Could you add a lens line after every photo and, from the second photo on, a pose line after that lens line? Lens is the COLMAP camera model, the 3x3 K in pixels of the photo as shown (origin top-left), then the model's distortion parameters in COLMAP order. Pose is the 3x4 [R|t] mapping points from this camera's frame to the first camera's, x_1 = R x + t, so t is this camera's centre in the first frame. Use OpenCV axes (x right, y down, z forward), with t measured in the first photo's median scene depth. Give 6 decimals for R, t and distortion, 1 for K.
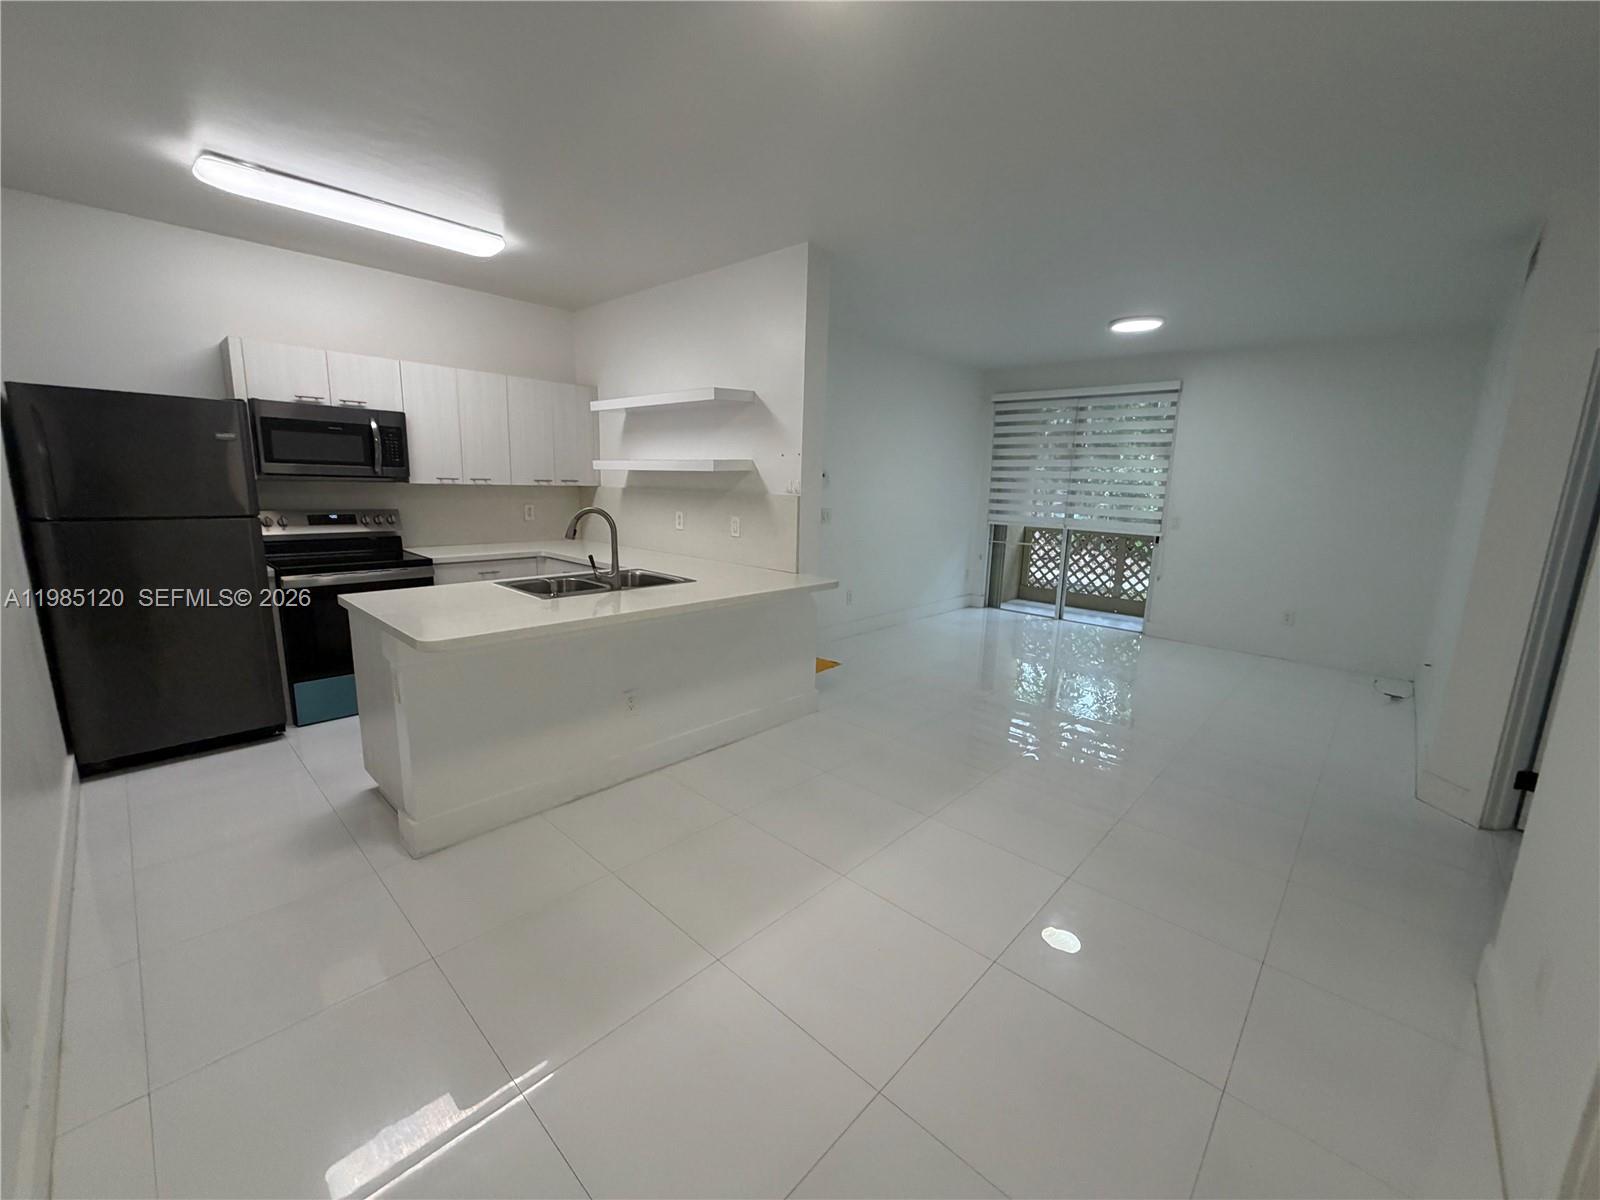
lens RADIAL K [[642.3, 0, 802.0], [0, 642.3, 596.8], [0, 0, 1]] dist [0.002957, -0.000154]
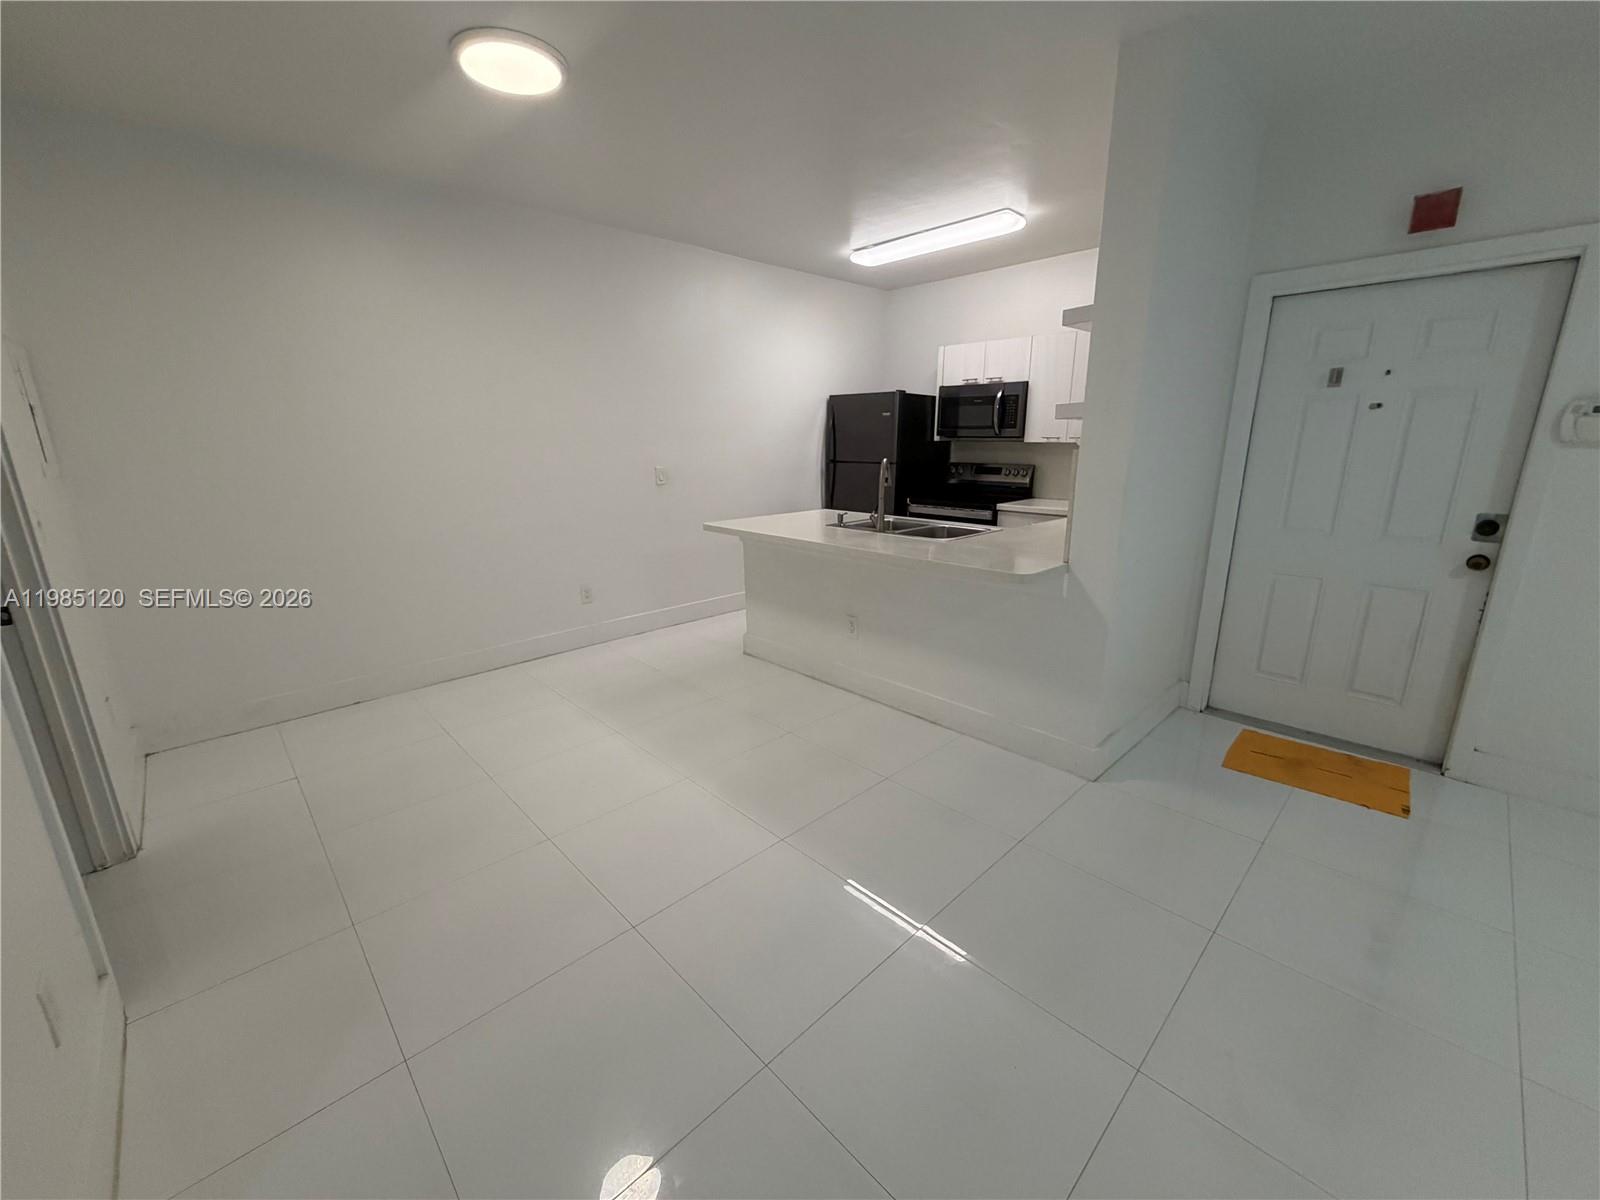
lens RADIAL K [[642.3, 0, 806.1], [0, 642.3, 596.8], [0, 0, 1]] dist [0.002957, -0.000154]
pose [[-0.040561, 0.225723, -0.973347, 0.632959], [-0.185064, 0.955596, 0.229318, -0.102393], [0.981889, 0.189432, 0.003013, 0.665691]]
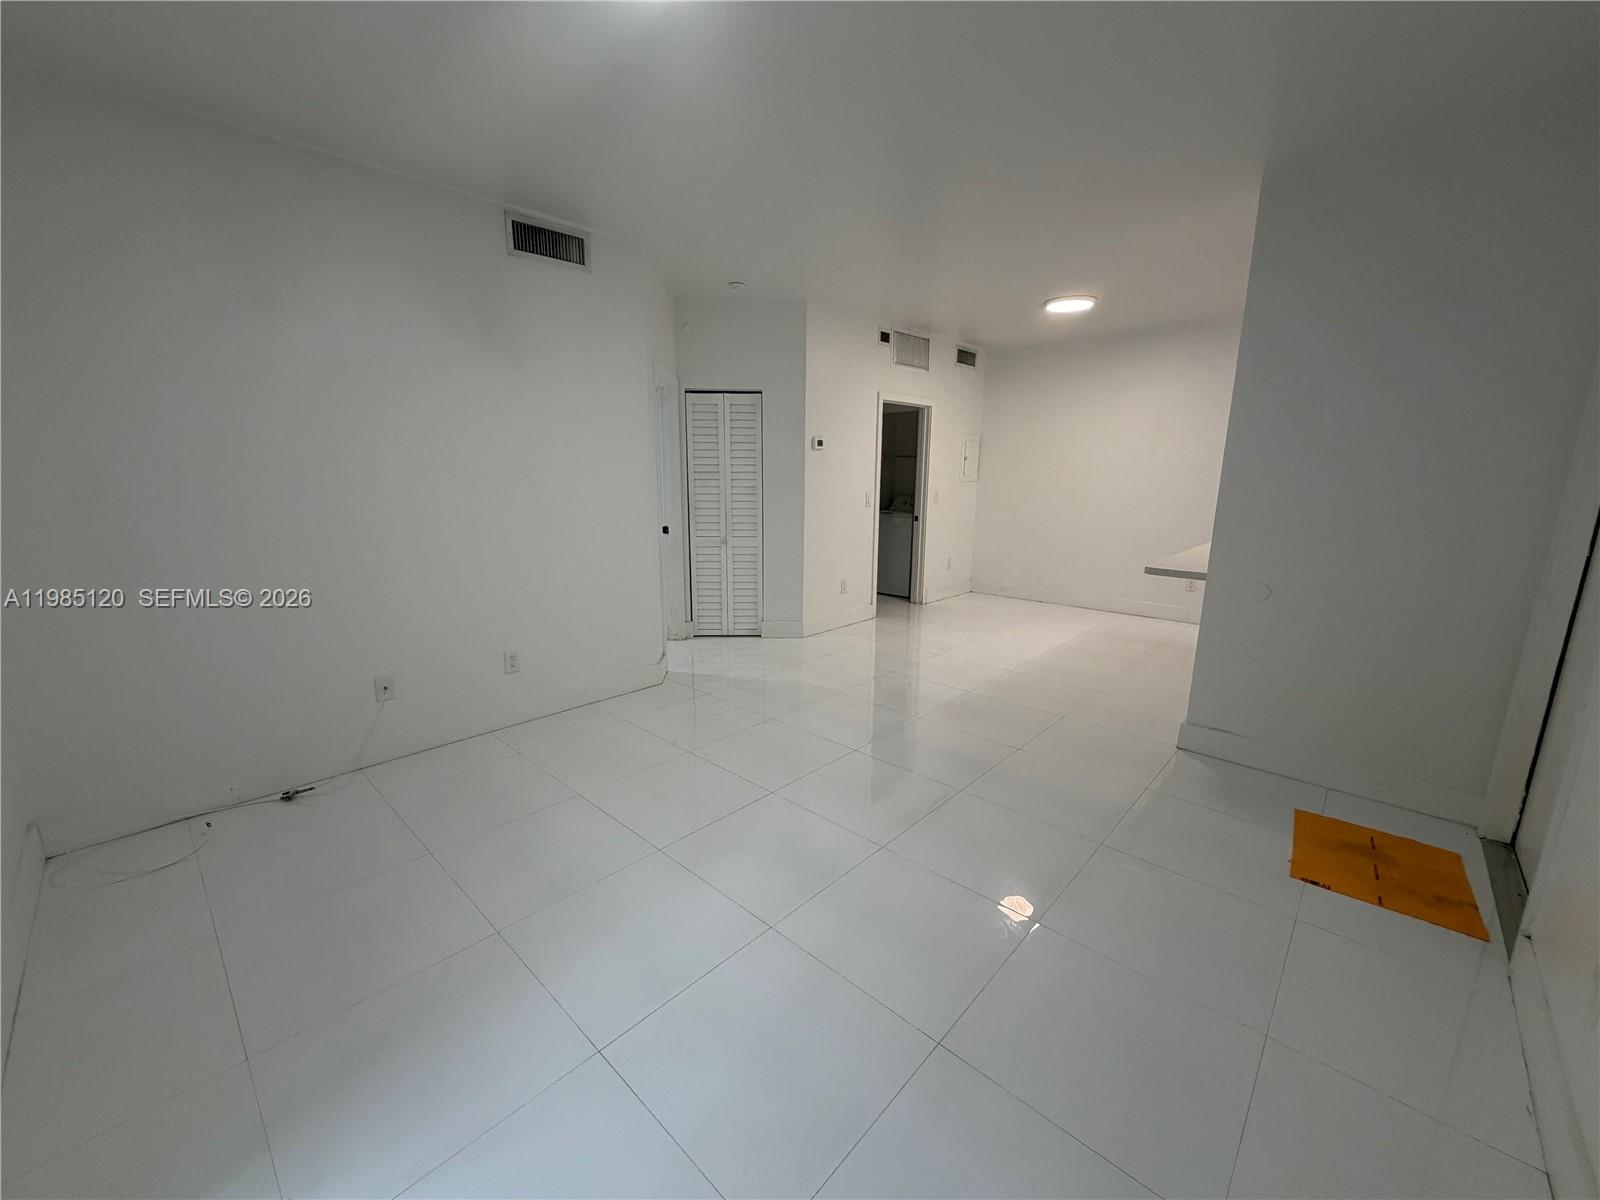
lens RADIAL K [[642.3, 0, 798.2], [0, 642.3, 604.7], [0, 0, 1]] dist [0.002957, -0.000154]
pose [[-0.999488, -0.025430, -0.019418, 0.531034], [-0.031011, 0.919324, 0.392278, -0.299816], [0.007876, 0.392679, -0.919642, 1.663445]]
